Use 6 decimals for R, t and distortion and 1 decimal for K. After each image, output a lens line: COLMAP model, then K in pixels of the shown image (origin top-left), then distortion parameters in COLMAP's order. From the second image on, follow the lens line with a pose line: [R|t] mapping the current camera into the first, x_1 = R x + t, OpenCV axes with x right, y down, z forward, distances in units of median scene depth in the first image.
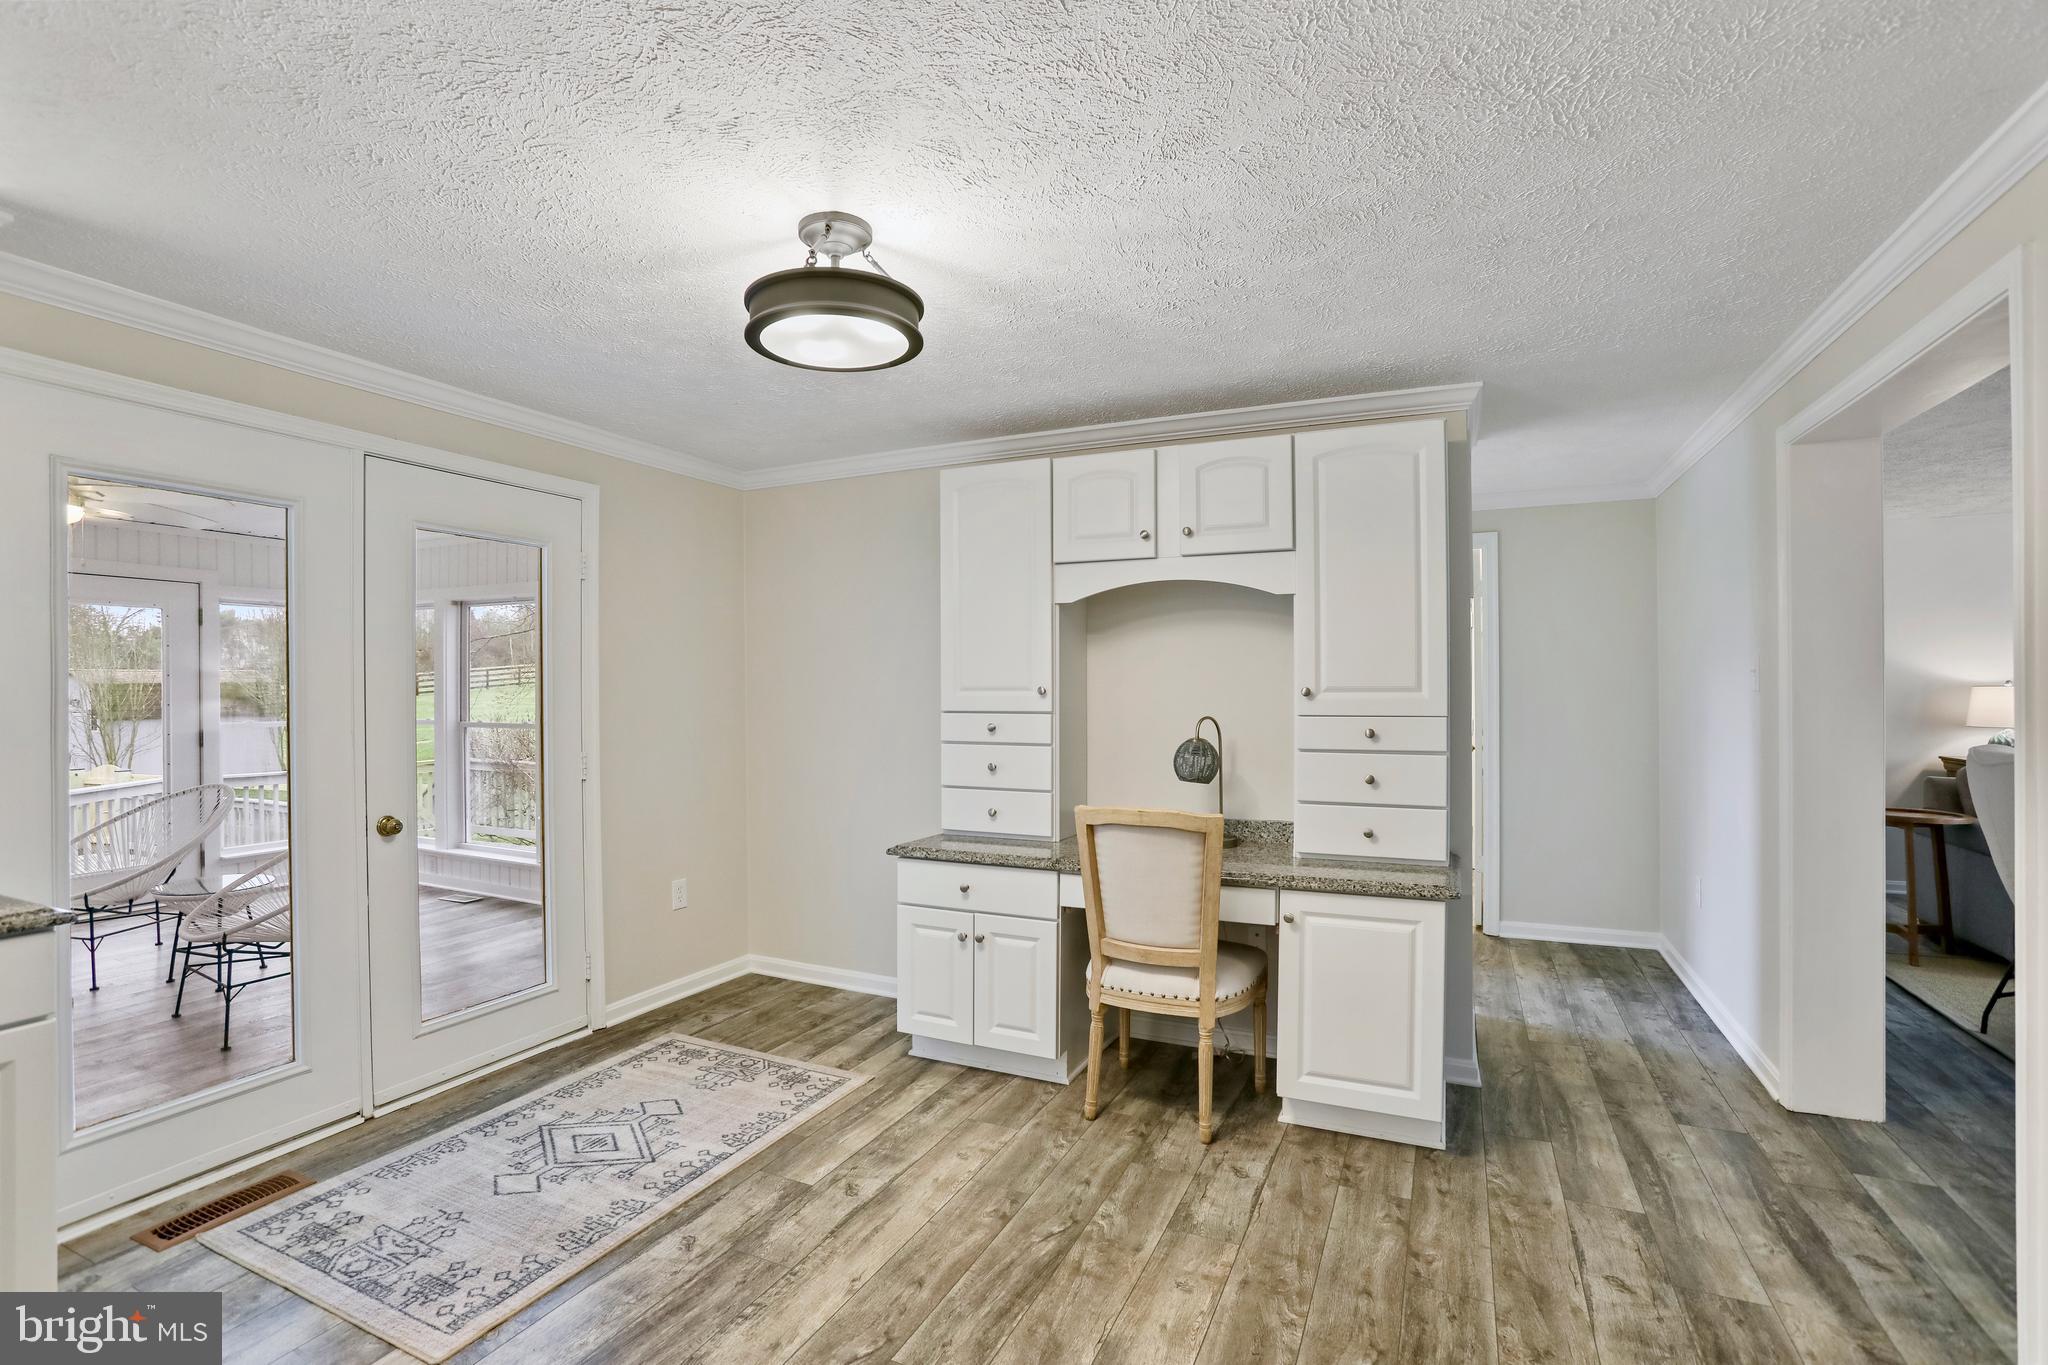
lens RADIAL K [[931.7, 0, 1010.7], [0, 931.7, 680.4], [0, 0, 1]] dist [-0.075180, 0.029389]
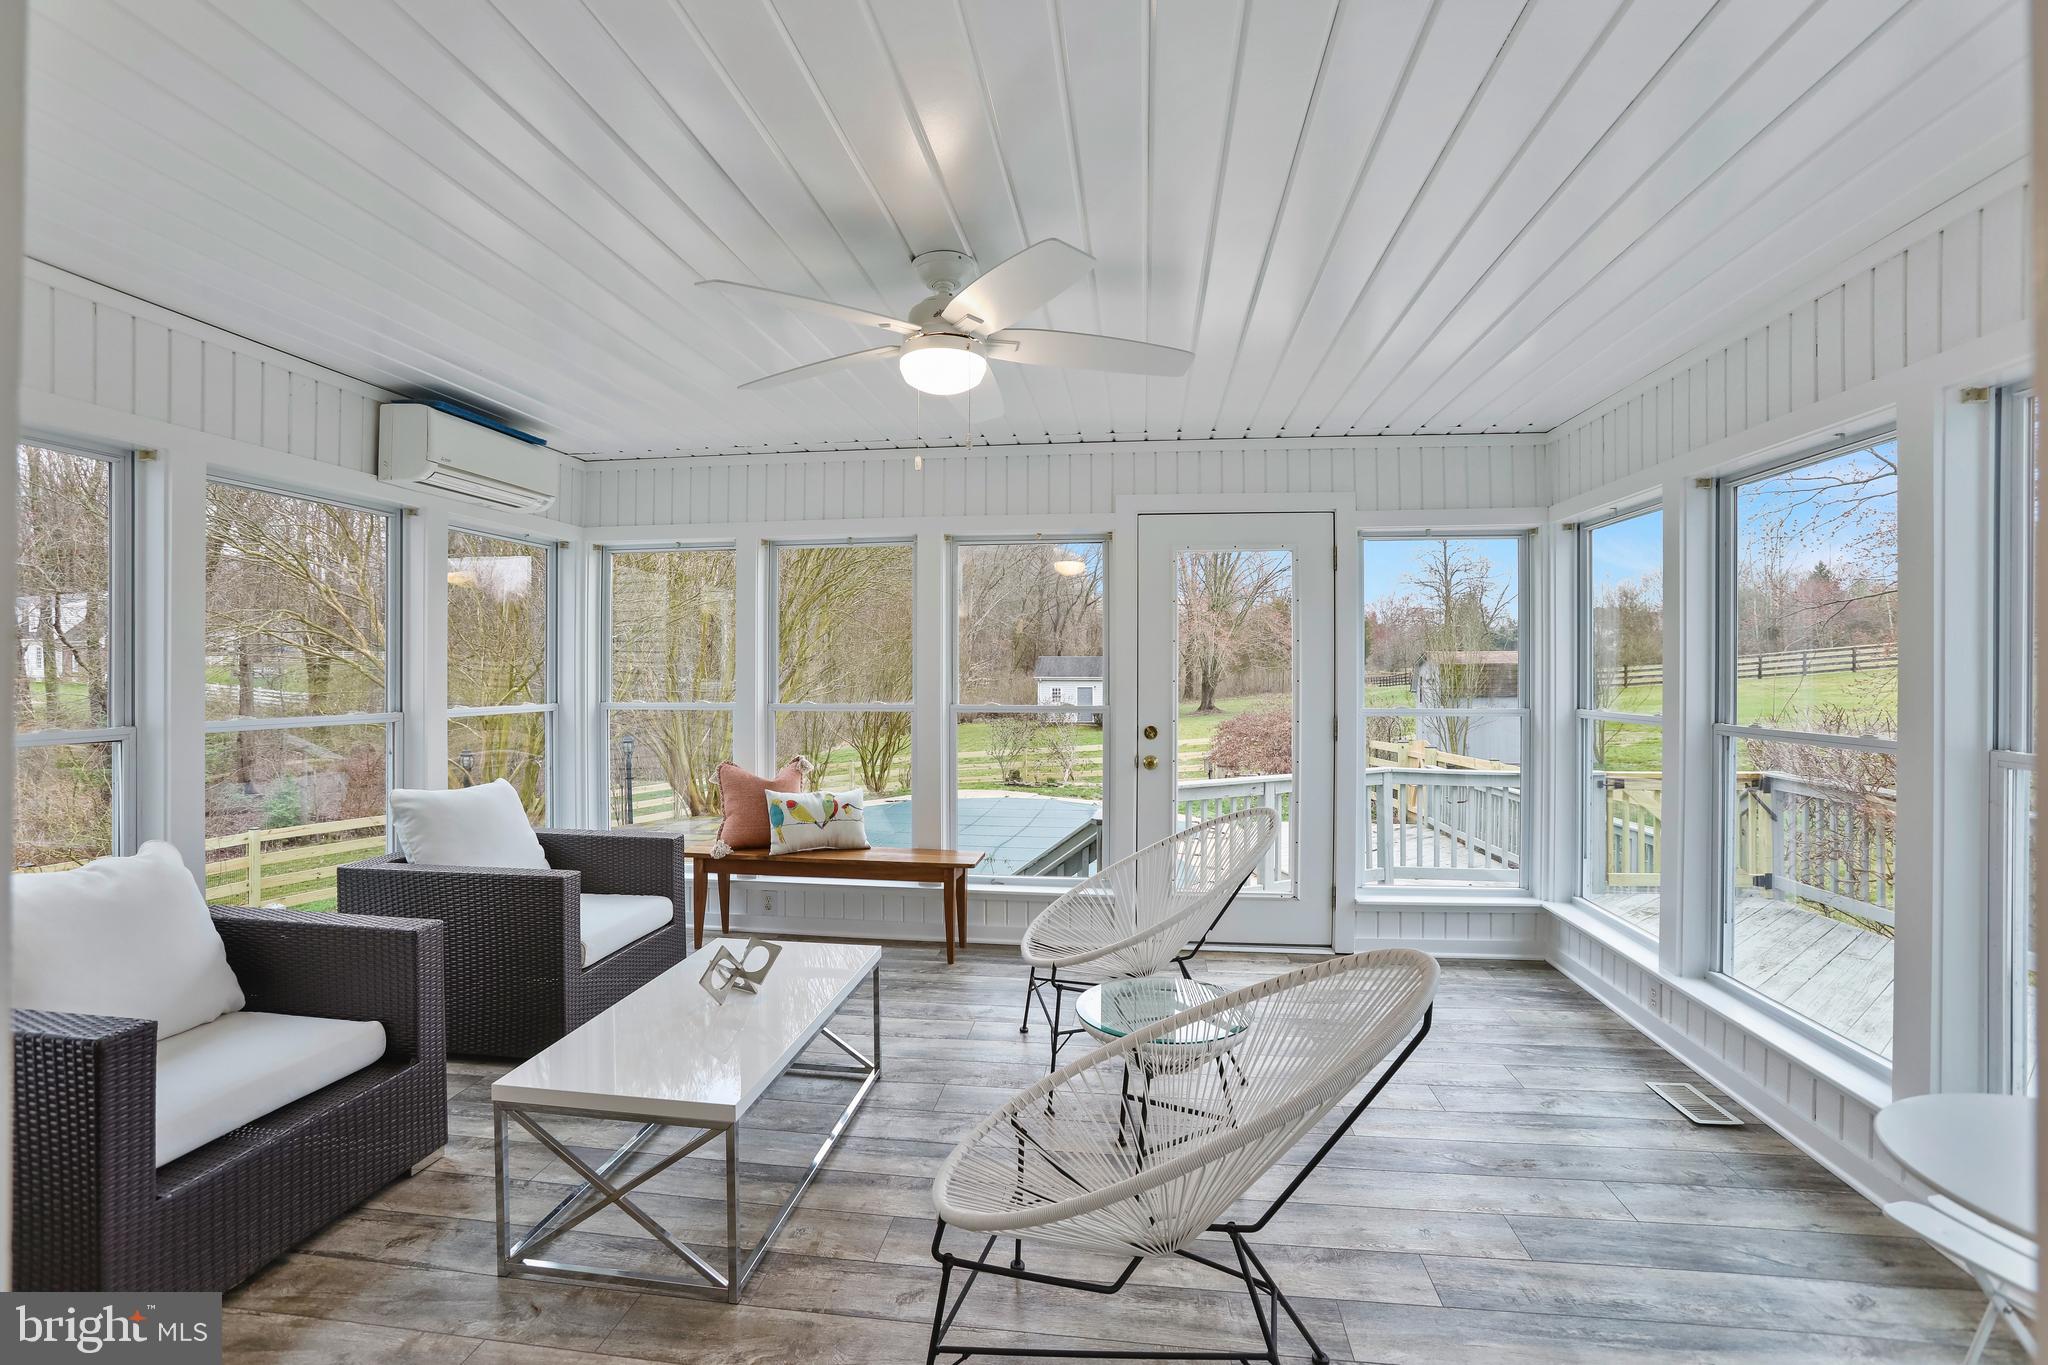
lens RADIAL K [[948.6, 0, 1024.0], [0, 948.6, 682.5], [0, 0, 1]] dist [-0.081066, 0.037651]
pose [[0.300759, 0.017411, -0.953541, -0.247402], [0.001114, 0.999826, 0.018607, 0.013126], [0.953699, -0.006659, 0.300688, 0.498077]]
